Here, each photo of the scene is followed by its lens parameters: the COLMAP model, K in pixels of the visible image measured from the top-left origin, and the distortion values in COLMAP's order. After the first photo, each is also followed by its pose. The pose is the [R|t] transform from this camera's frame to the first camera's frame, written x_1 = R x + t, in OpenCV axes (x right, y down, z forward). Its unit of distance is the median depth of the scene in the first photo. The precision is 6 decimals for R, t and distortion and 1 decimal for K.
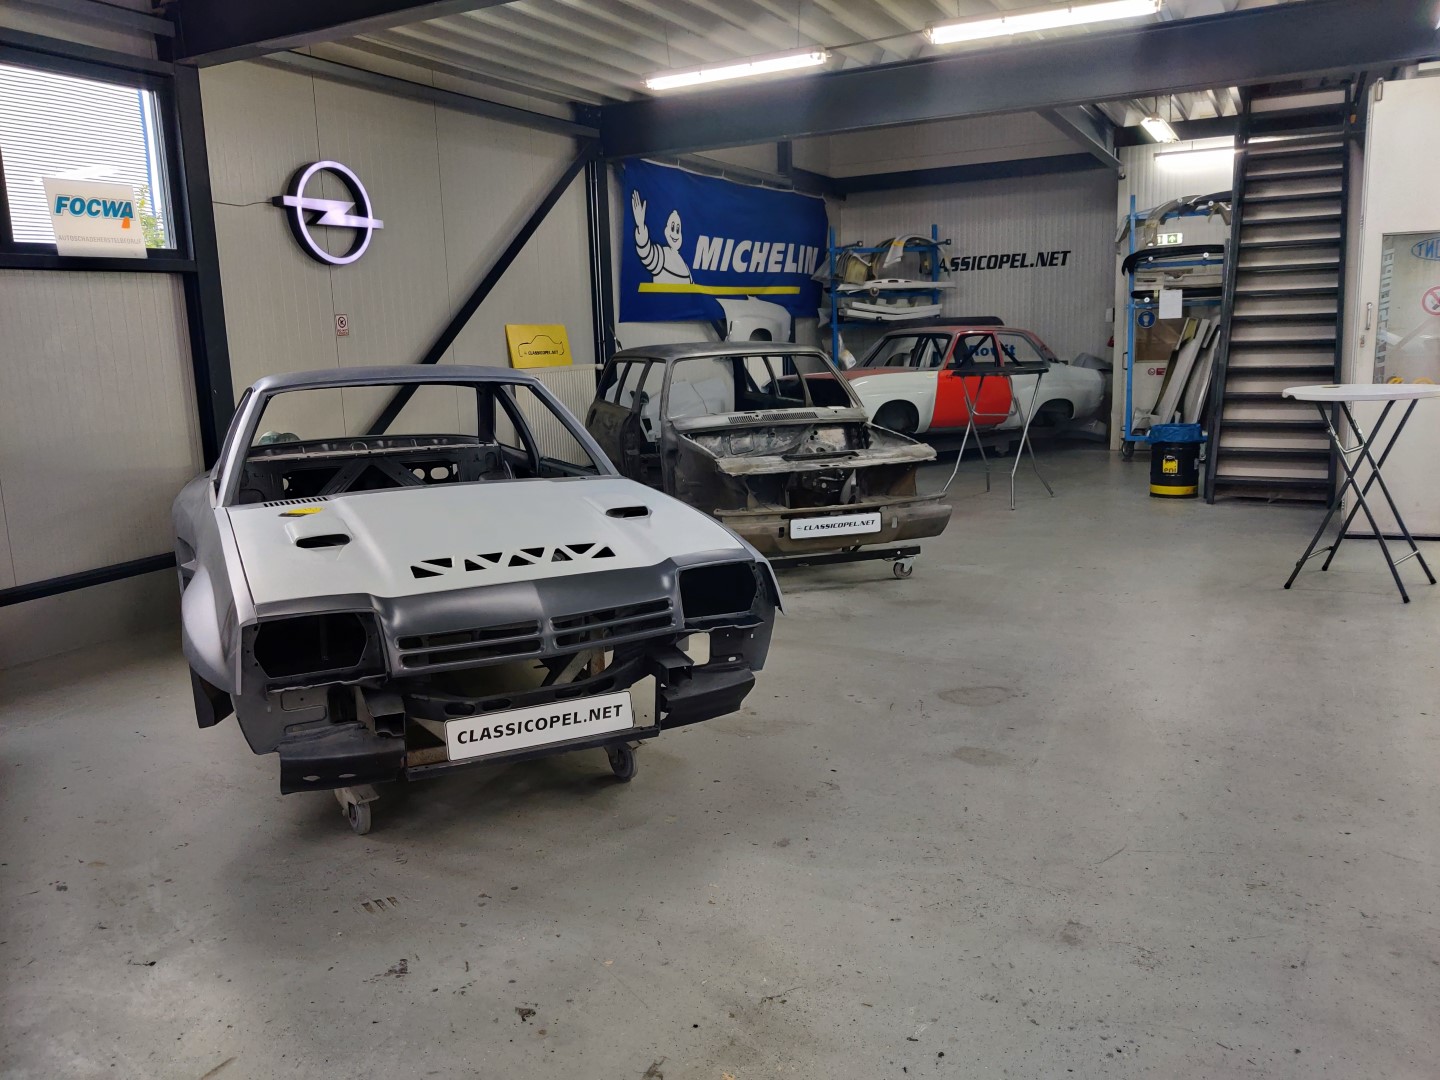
lens RADIAL K [[1152.3, 0, 720.0], [0, 1152.3, 540.0], [0, 0, 1]] dist [0.098665, -0.131812]
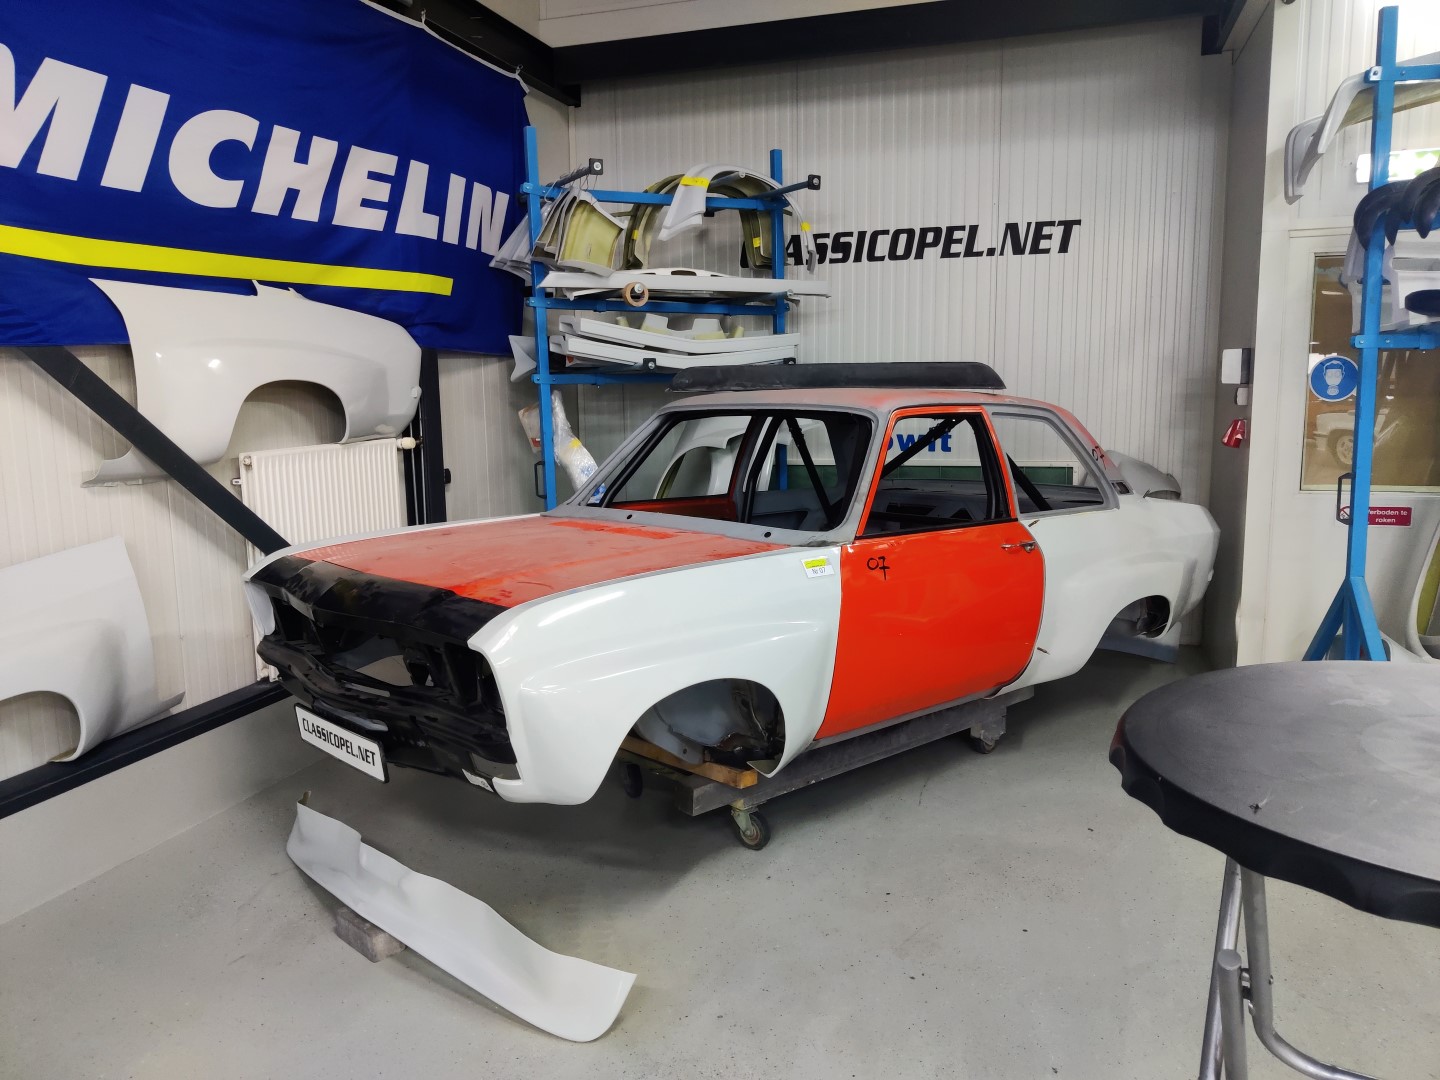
lens RADIAL K [[1152.3, 0, 720.0], [0, 1152.3, 540.0], [0, 0, 1]] dist [0.098665, -0.131812]
pose [[0.985088, -0.006324, 0.171934, 0.102504], [0.013152, 0.999168, -0.038602, -0.127282], [-0.171547, 0.040287, 0.984352, 0.674920]]
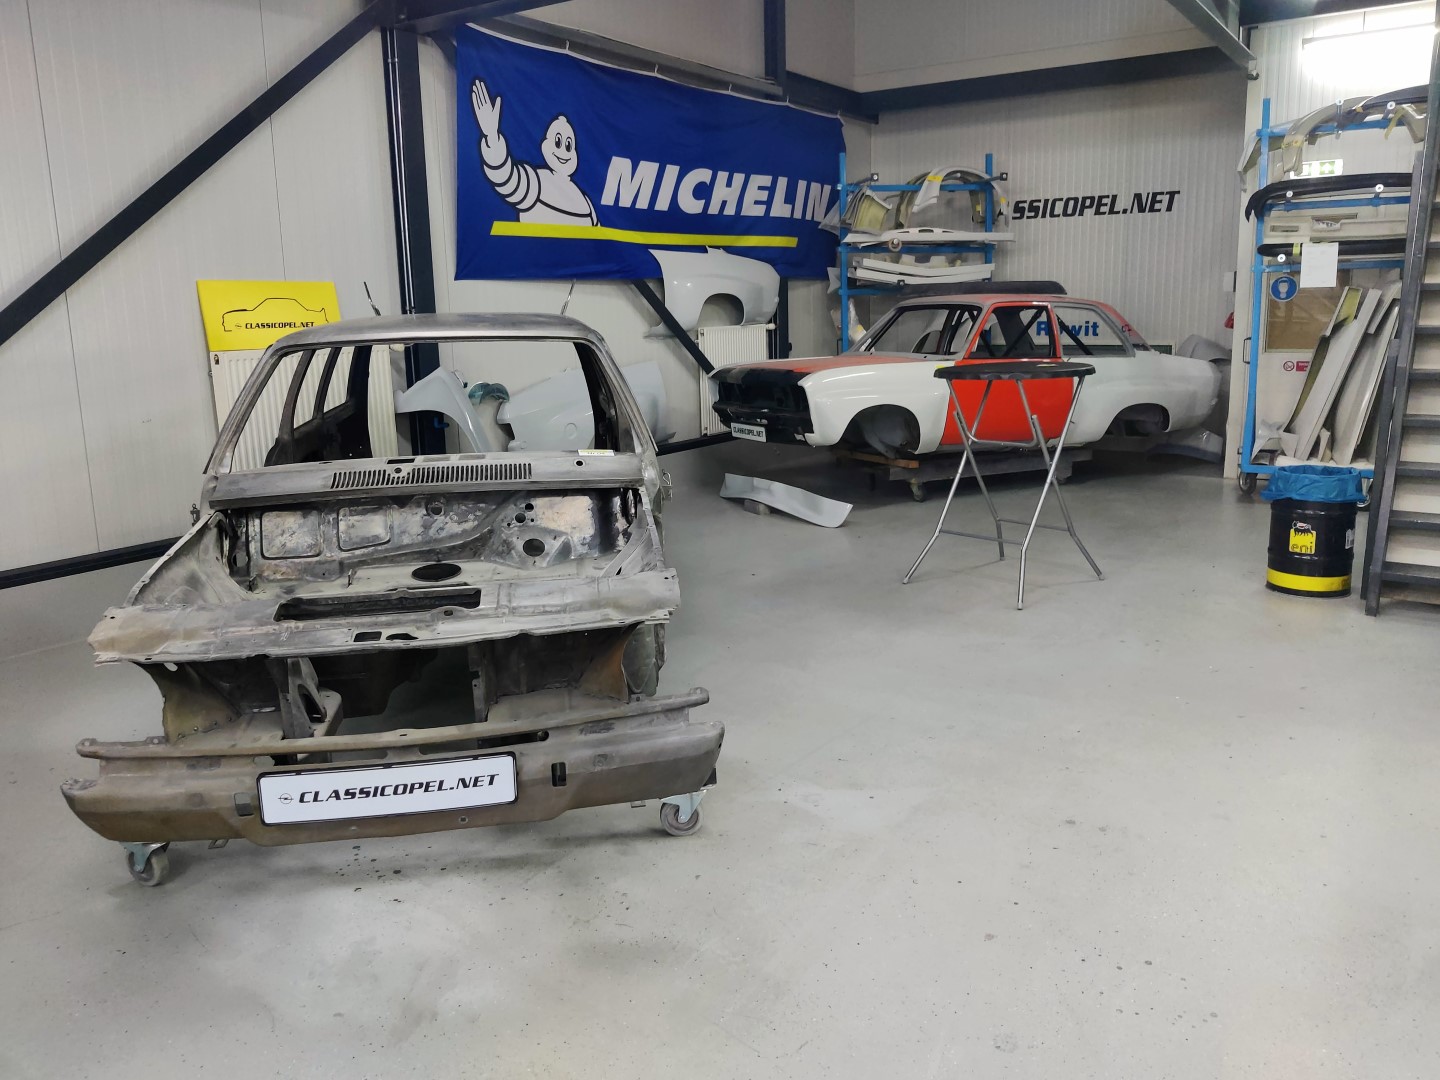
lens RADIAL K [[1169.2, 0, 740.3], [0, 1169.2, 528.4], [0, 0, 1]] dist [0.024308, -0.001547]
pose [[0.995198, 0.031295, -0.092744, 0.121837], [-0.029792, 0.999402, 0.017549, -0.053805], [0.093238, -0.014702, 0.995535, 0.295111]]
